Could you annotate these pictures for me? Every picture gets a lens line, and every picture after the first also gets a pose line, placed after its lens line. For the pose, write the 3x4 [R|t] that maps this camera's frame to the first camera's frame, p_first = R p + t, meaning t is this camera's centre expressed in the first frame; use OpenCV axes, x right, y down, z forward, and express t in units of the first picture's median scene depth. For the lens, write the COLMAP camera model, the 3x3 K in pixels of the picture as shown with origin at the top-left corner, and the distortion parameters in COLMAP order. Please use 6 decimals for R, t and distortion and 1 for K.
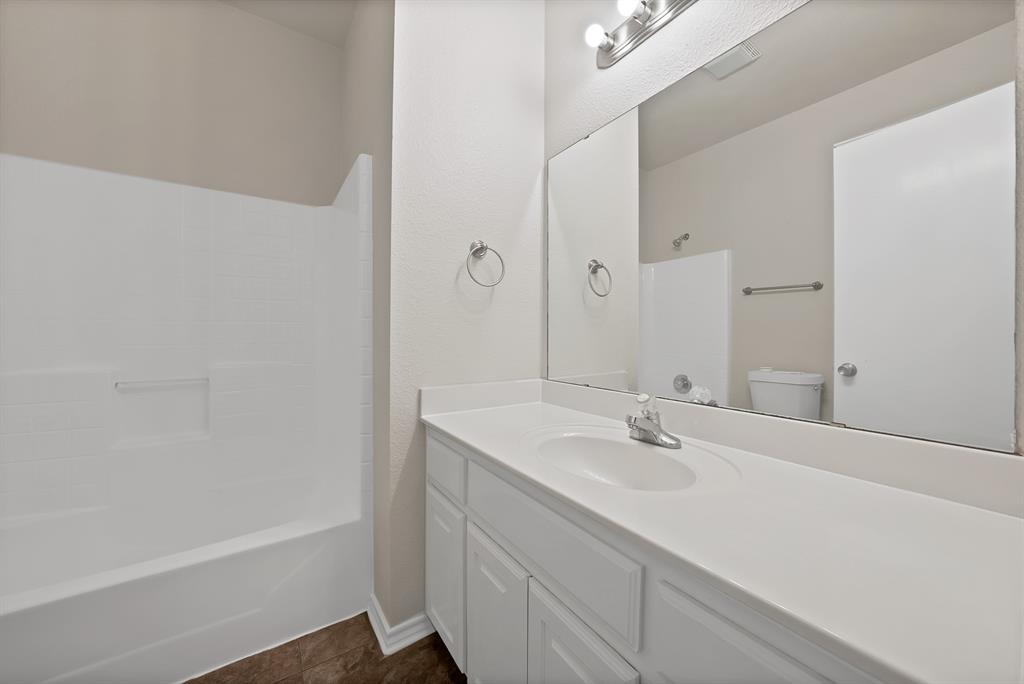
lens RADIAL K [[370.2, 0, 510.7], [0, 370.2, 337.5], [0, 0, 1]] dist [-0.028144, 0.005395]
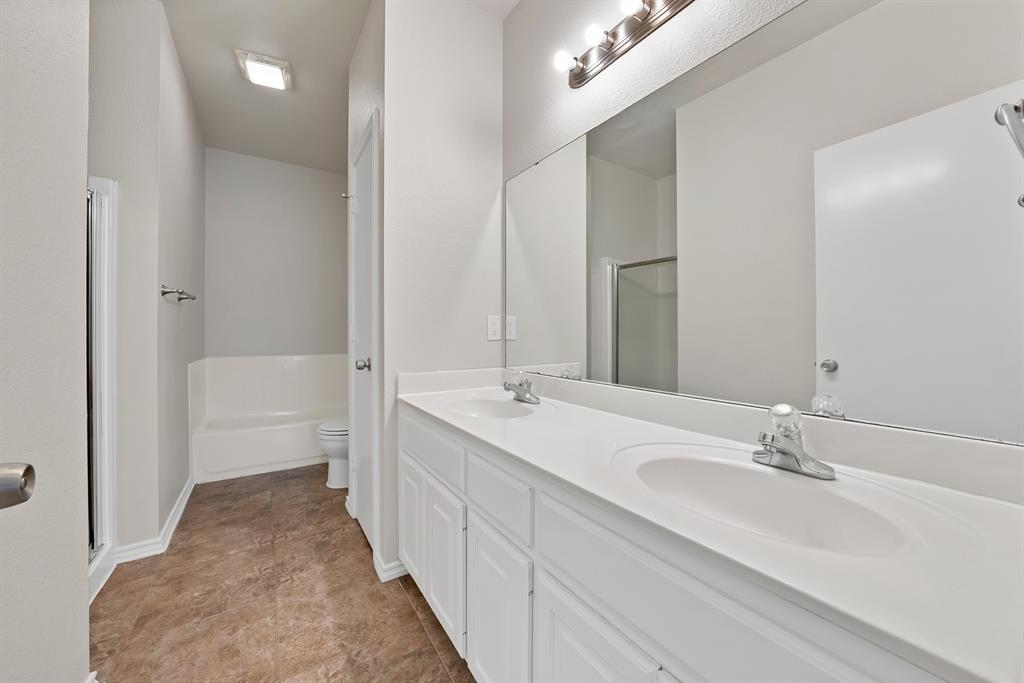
lens RADIAL K [[370.2, 0, 510.7], [0, 370.2, 337.0], [0, 0, 1]] dist [-0.028144, 0.005395]
pose [[0.999915, 0.006056, -0.011541, 0.132537], [-0.005899, 0.999891, 0.013567, 0.000816], [0.011622, -0.013497, 0.999841, -0.194939]]
